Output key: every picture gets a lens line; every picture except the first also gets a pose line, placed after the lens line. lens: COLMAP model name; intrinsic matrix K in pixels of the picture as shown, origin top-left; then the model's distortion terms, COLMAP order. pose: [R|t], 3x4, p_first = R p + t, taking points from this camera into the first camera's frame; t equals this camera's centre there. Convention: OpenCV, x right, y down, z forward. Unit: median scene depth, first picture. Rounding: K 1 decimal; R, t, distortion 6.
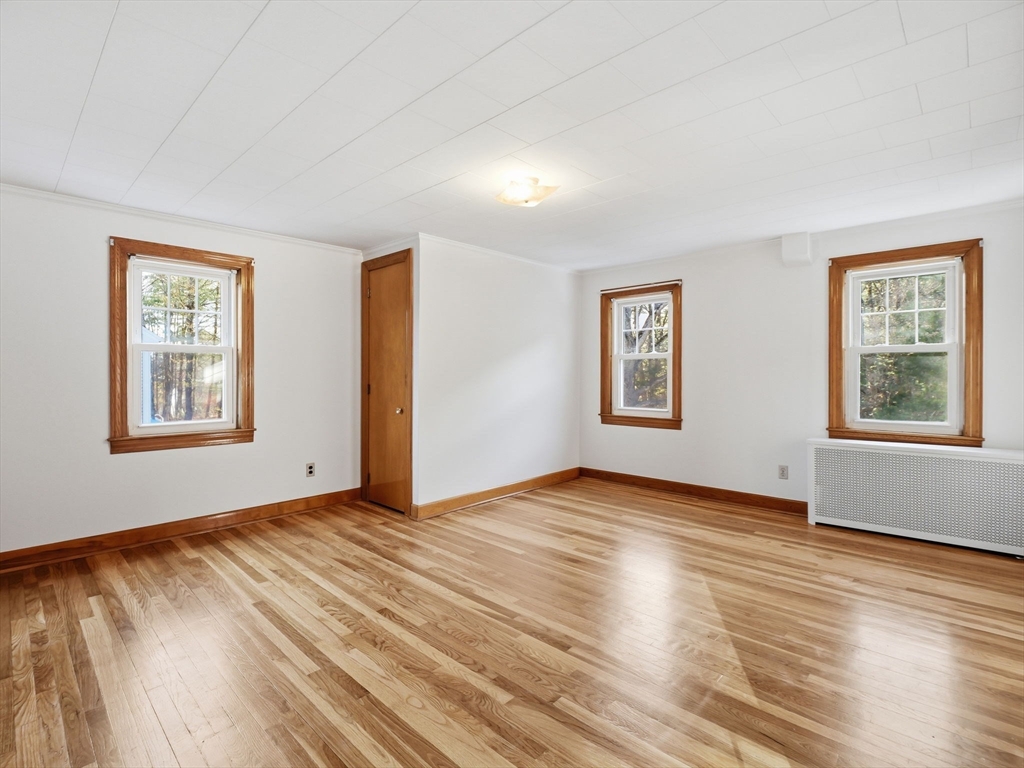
lens RADIAL K [[499.7, 0, 503.5], [0, 499.7, 378.9], [0, 0, 1]] dist [-0.012124, -0.002865]
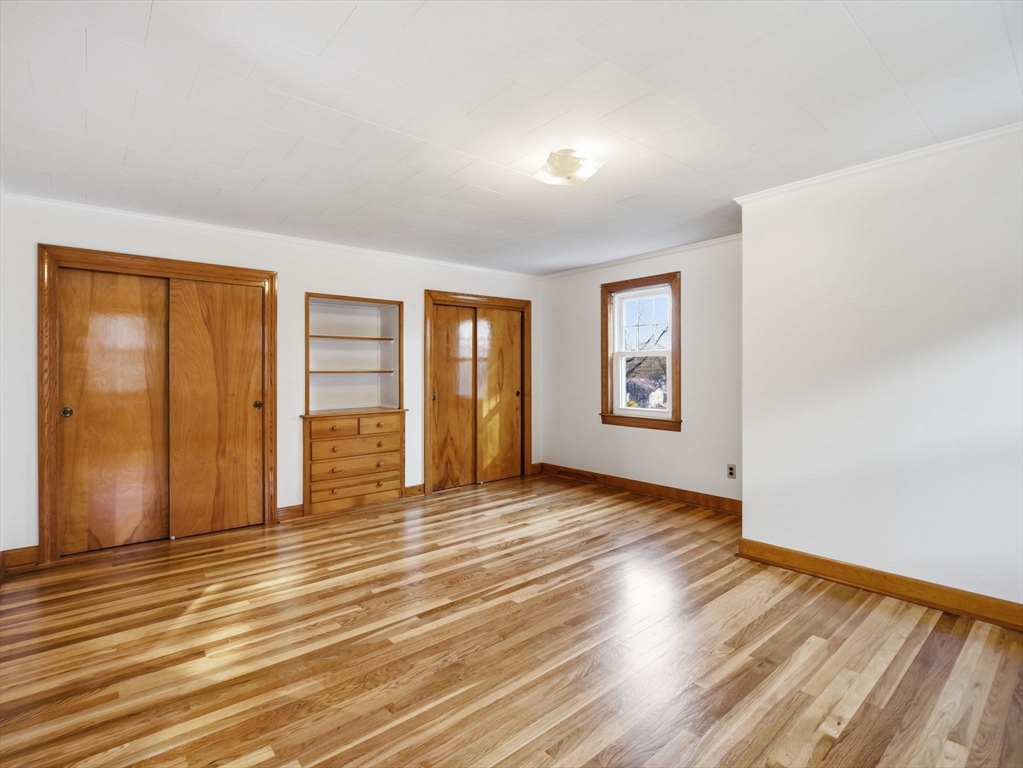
lens RADIAL K [[499.3, 0, 501.7], [0, 499.3, 378.6], [0, 0, 1]] dist [-0.012124, -0.002865]
pose [[-0.107987, 0.016524, -0.994015, 0.796583], [-0.008671, 0.999808, 0.017562, -0.015243], [0.994115, 0.010515, -0.107823, 0.845178]]
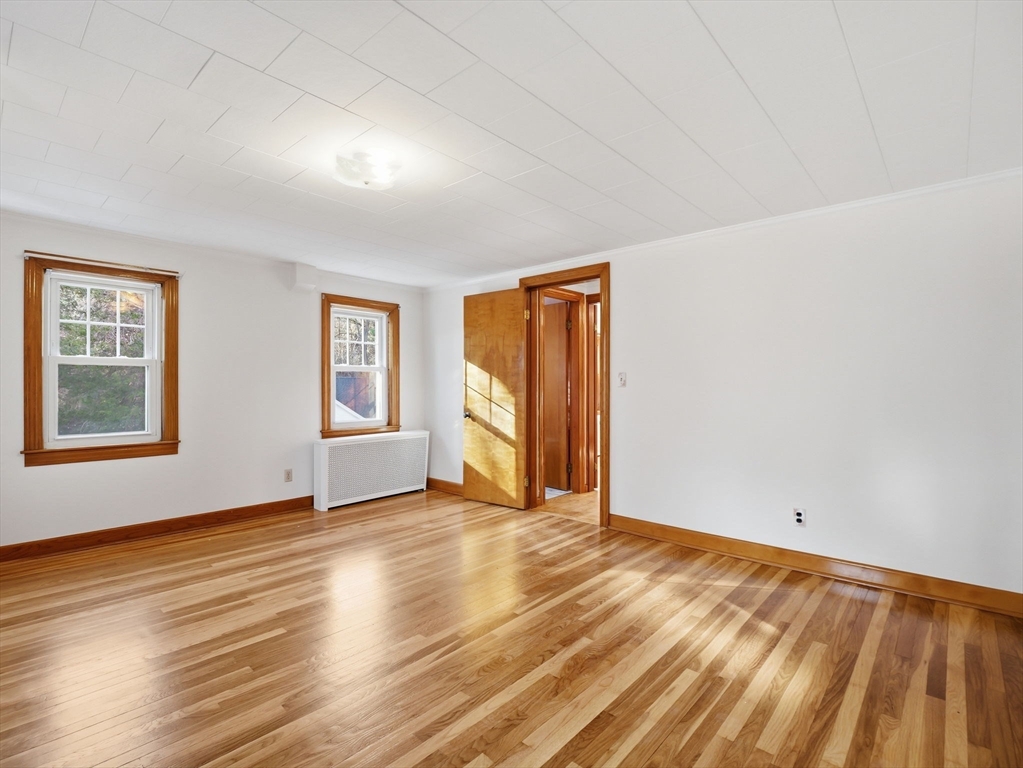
lens RADIAL K [[499.3, 0, 514.4], [0, 499.3, 375.8], [0, 0, 1]] dist [-0.012124, -0.002865]
pose [[-0.045659, 0.021951, 0.998716, -0.704230], [0.009844, 0.999720, -0.021523, -0.005485], [-0.998909, 0.008848, -0.045862, 0.682242]]
